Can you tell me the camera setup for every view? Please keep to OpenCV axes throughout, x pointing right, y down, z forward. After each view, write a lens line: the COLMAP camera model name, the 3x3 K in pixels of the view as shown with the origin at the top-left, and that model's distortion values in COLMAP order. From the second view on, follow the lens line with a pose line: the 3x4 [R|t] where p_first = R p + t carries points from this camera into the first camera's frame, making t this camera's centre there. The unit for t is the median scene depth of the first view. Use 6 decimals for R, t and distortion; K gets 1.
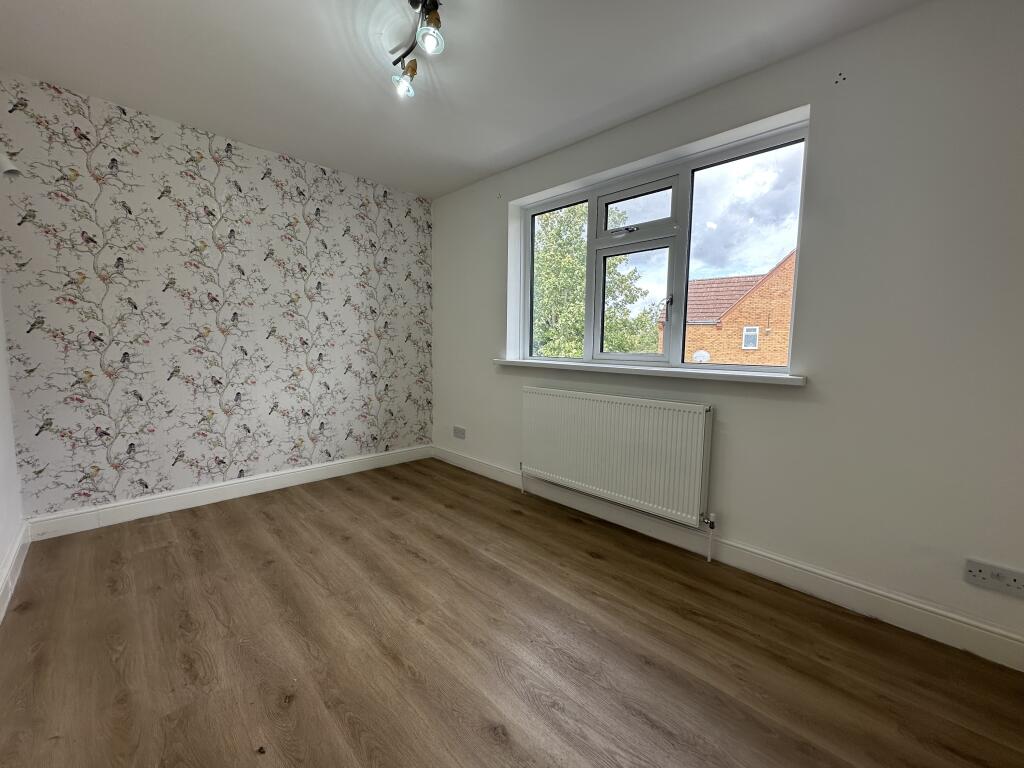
lens RADIAL K [[414.1, 0, 512.0], [0, 414.1, 384.0], [0, 0, 1]] dist [-0.000748, -0.000115]
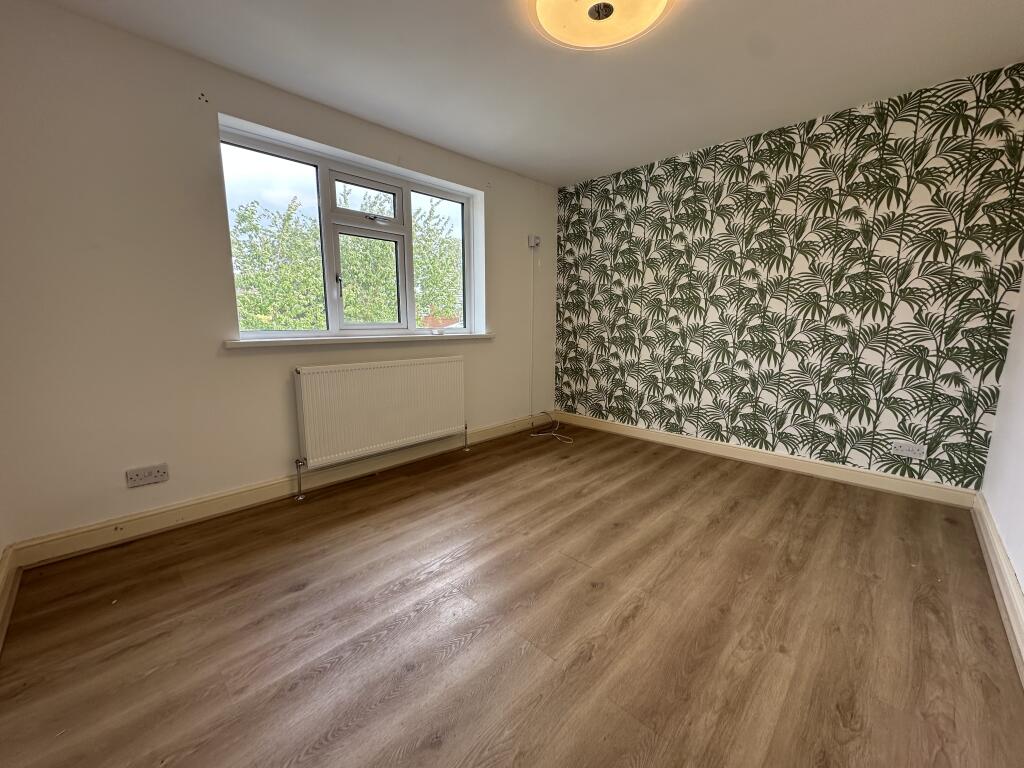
lens RADIAL K [[414.1, 0, 512.0], [0, 414.1, 384.0], [0, 0, 1]] dist [-0.000748, -0.000115]
pose [[-0.034951, -0.156403, 0.987075, -0.959588], [0.114705, 0.980523, 0.159426, -0.055496], [-0.992785, 0.118794, -0.016330, 0.697161]]
